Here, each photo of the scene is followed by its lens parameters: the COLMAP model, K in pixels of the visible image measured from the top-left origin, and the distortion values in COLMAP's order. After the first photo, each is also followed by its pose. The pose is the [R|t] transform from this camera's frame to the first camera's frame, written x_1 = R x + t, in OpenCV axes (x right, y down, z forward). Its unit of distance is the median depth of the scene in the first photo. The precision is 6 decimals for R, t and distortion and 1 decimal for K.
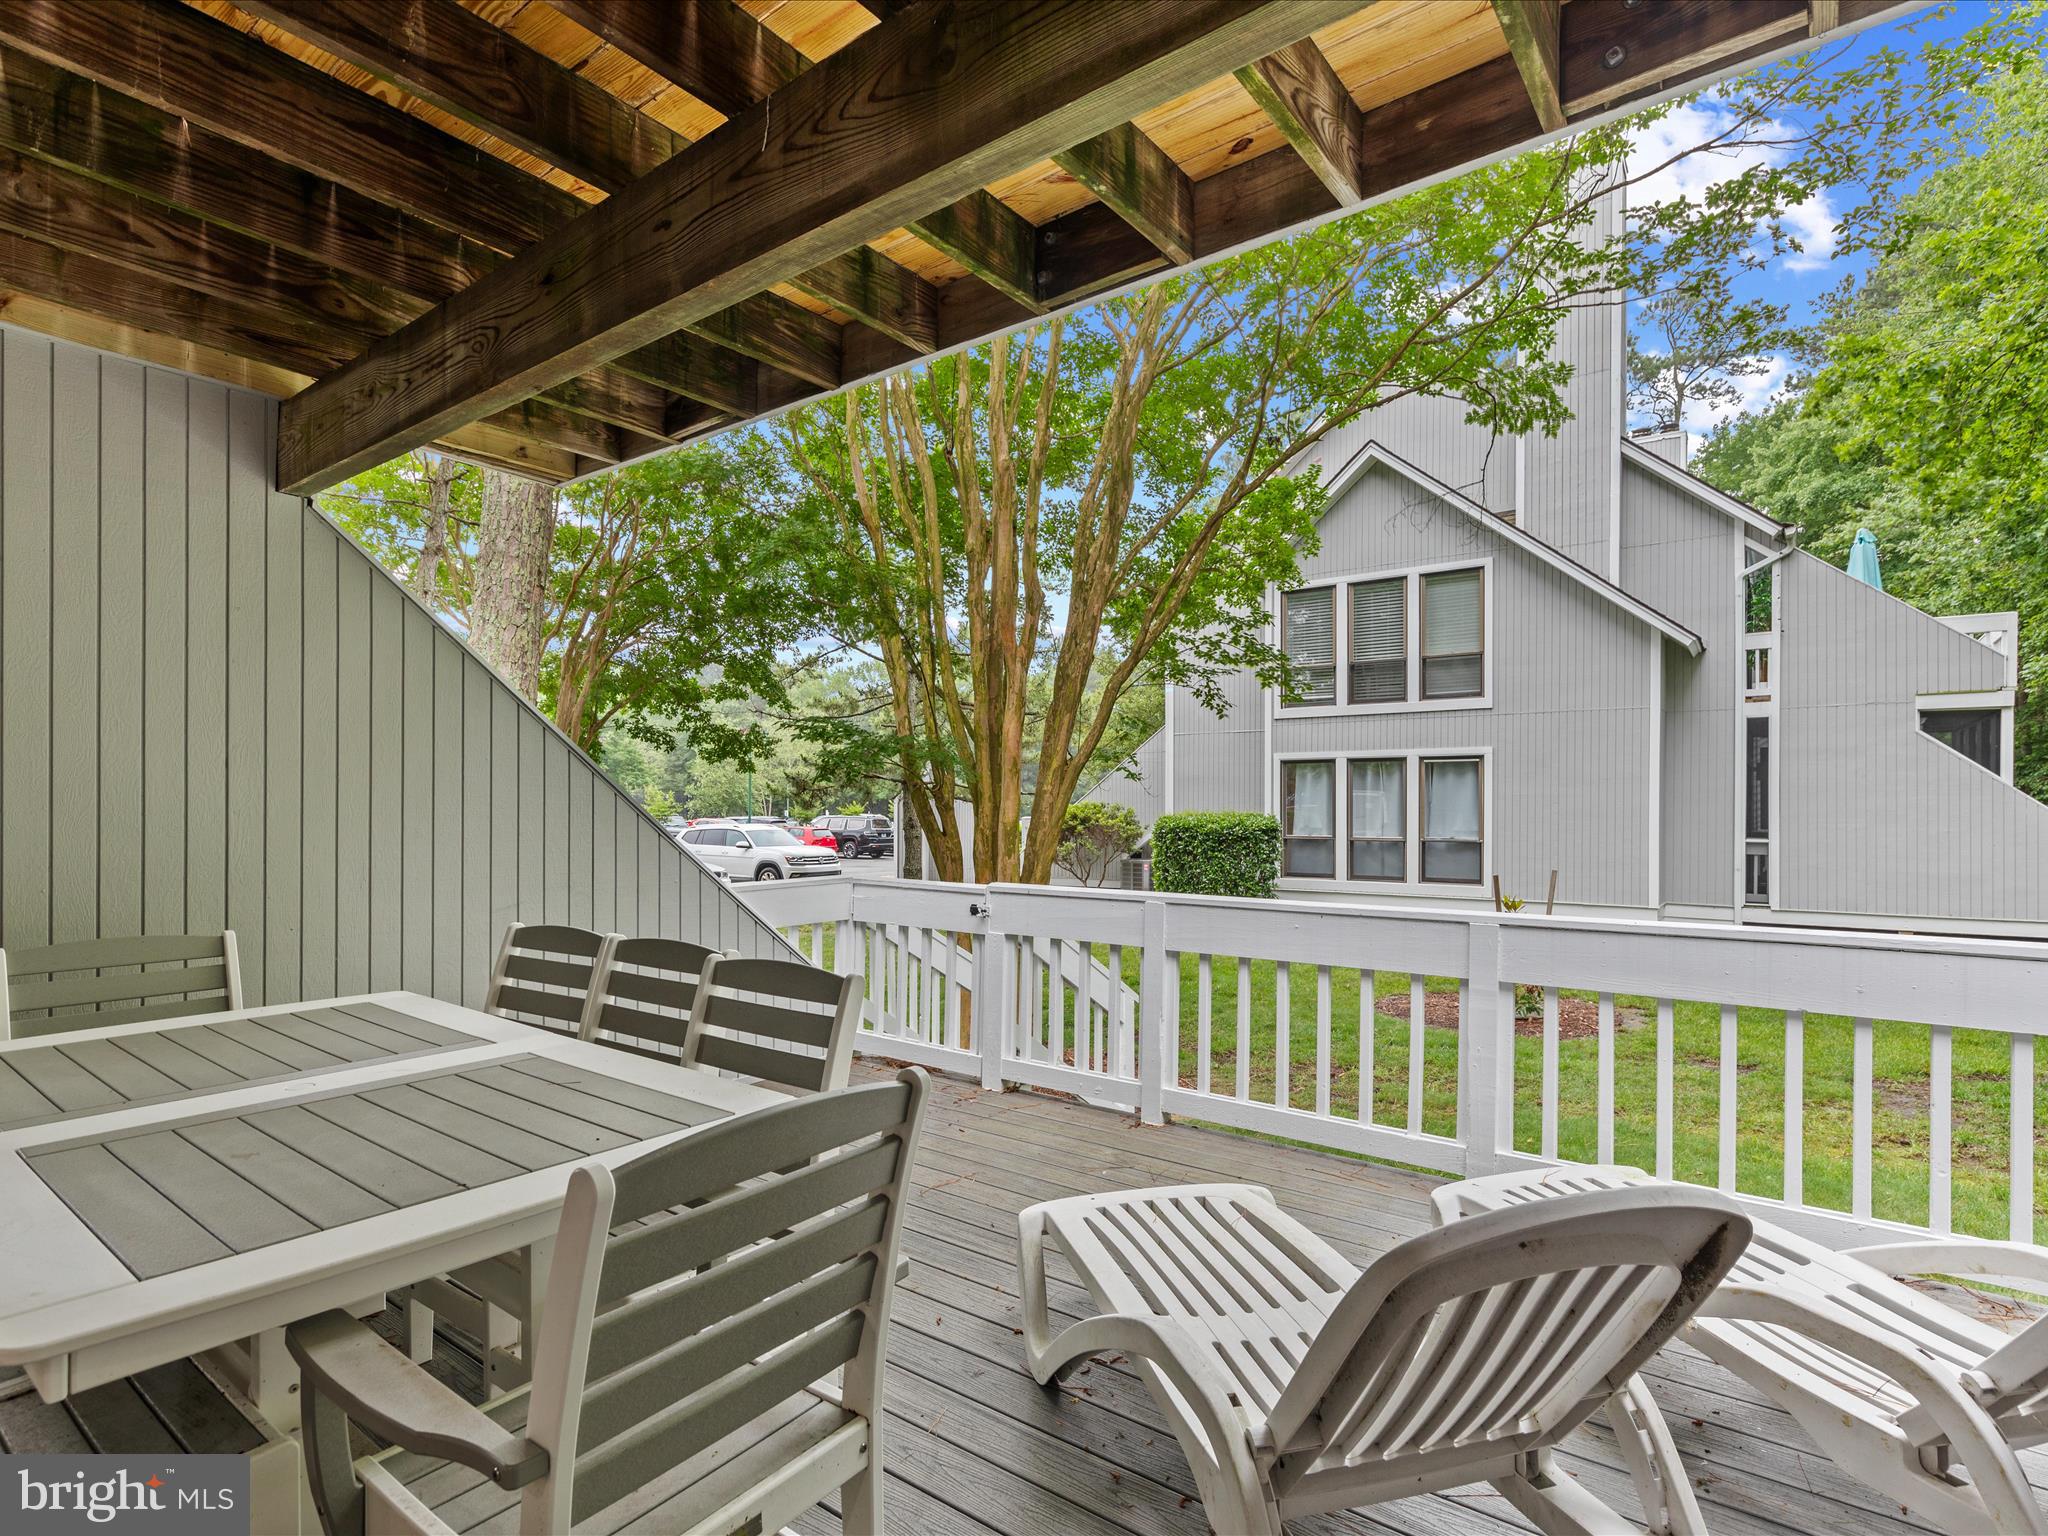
lens RADIAL K [[1053.5, 0, 1007.8], [0, 1053.5, 812.2], [0, 0, 1]] dist [0.002434, 0.001741]
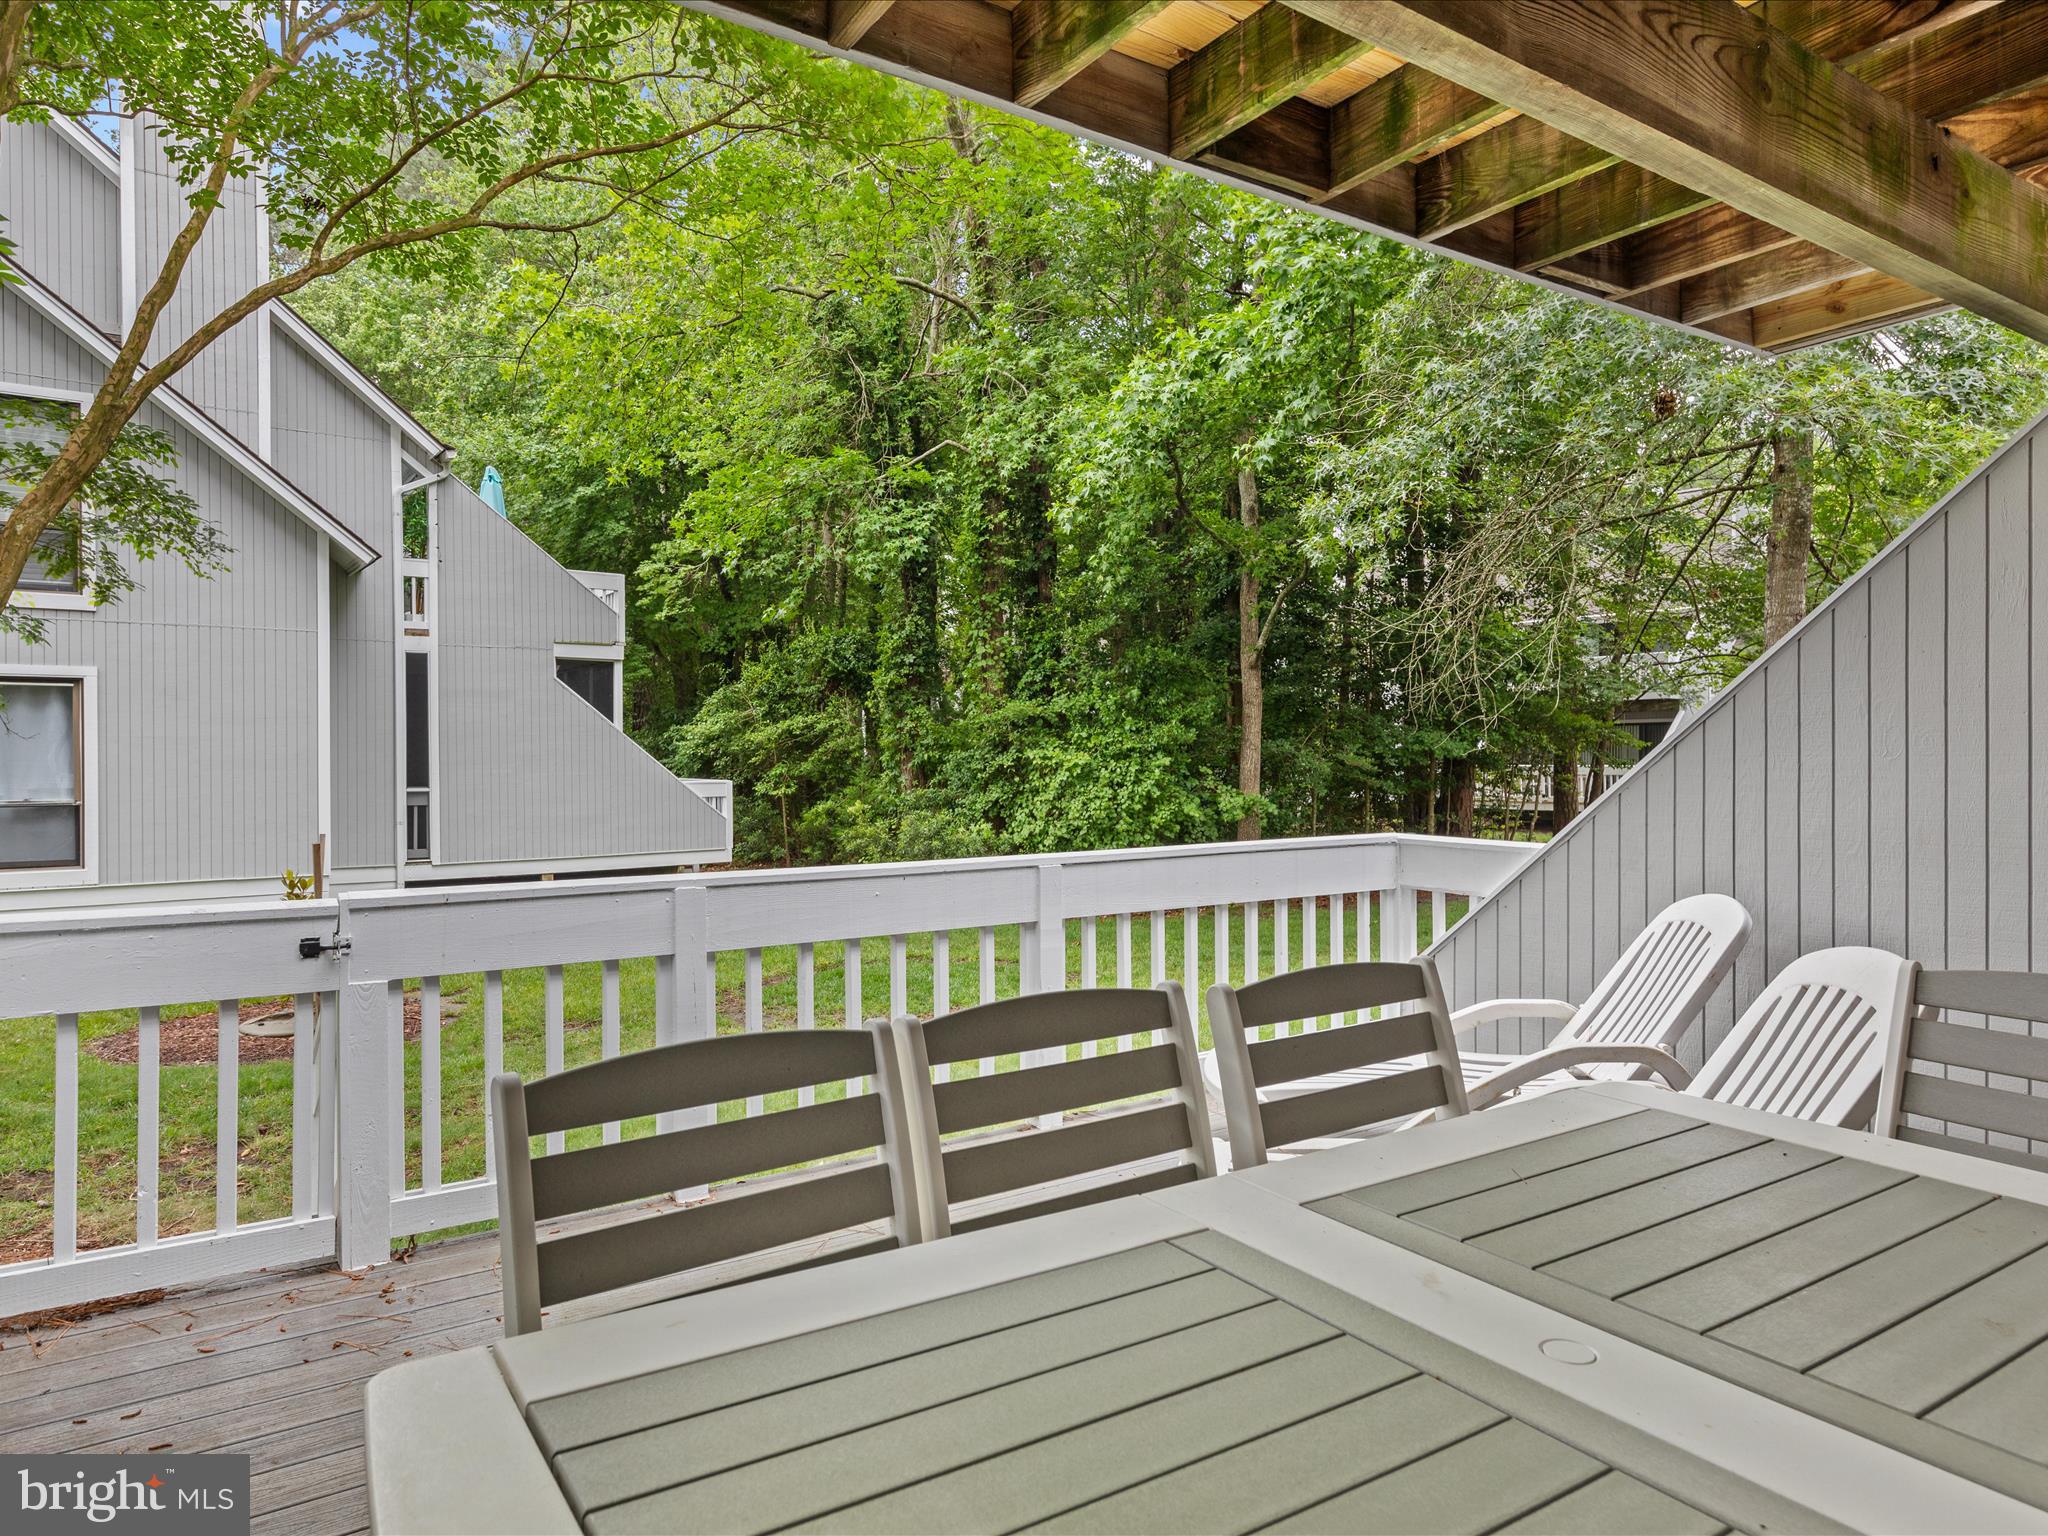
lens RADIAL K [[1314.6, 0, 1030.5], [0, 1314.6, 750.8], [0, 0, 1]] dist [0.013098, -0.009449]
pose [[0.302726, -0.001610, 0.953076, -0.200745], [0.007812, 0.999969, -0.000792, -0.001342], [-0.953046, 0.007685, 0.302729, 0.161572]]
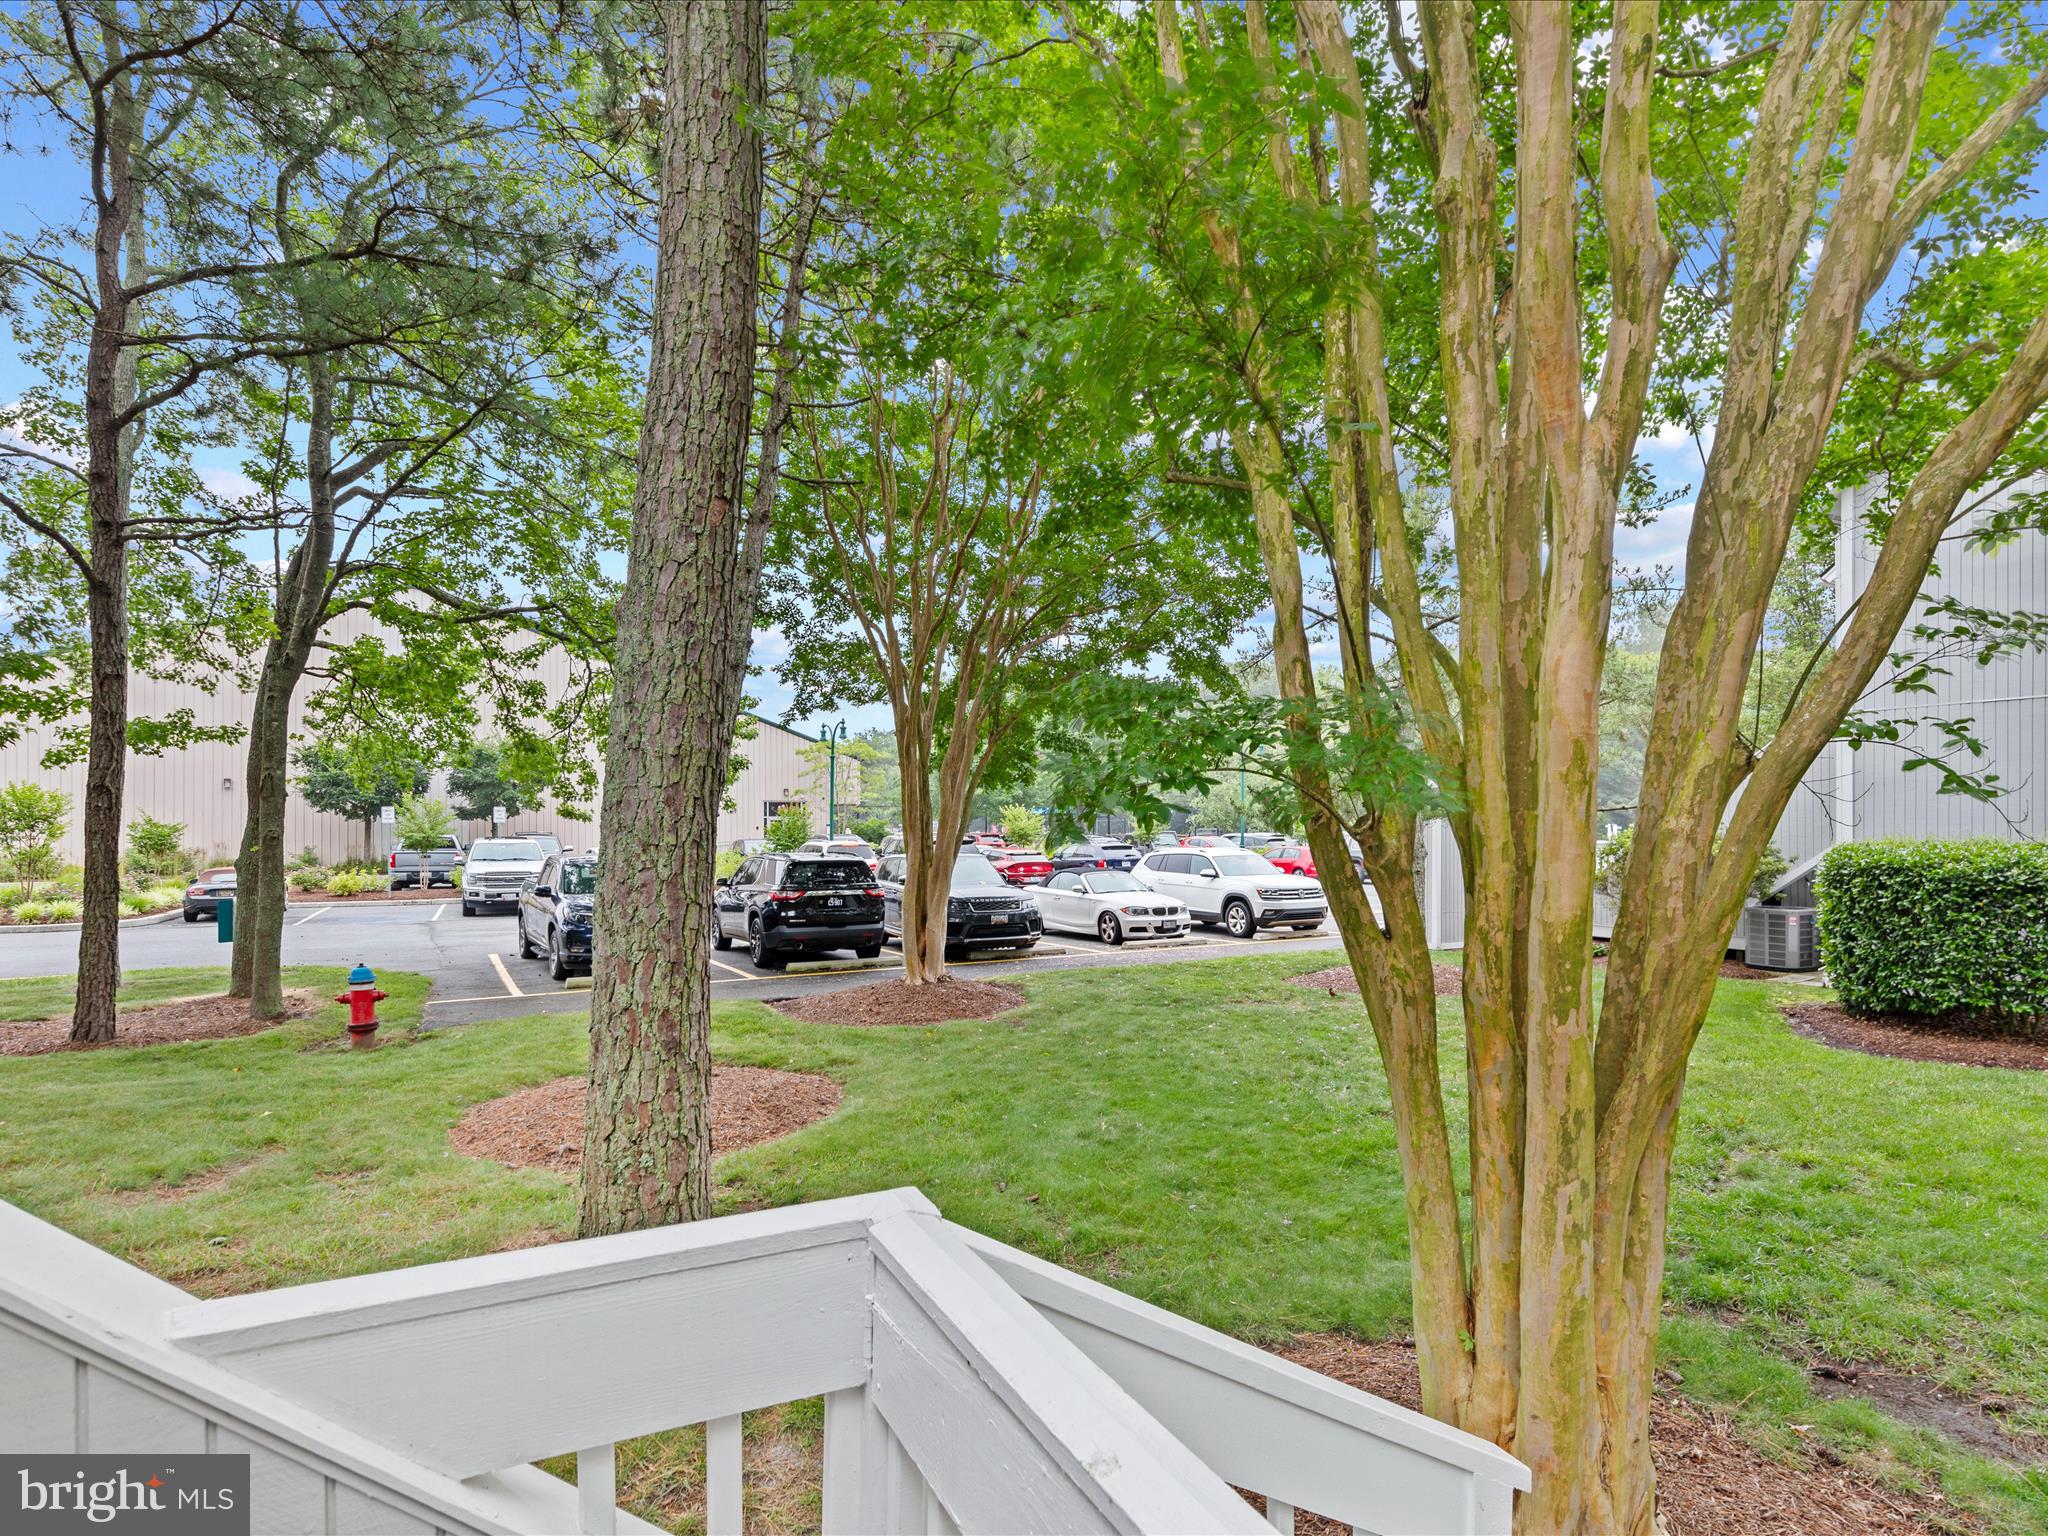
lens RADIAL K [[1059.5, 0, 1053.9], [0, 1059.5, 838.8], [0, 0, 1]] dist [0.000512, -0.000880]
pose [[0.902895, 0.001344, -0.429860, 0.000140], [0.004398, 0.999914, 0.012364, -0.012462], [0.429839, -0.013054, 0.902811, 0.310697]]
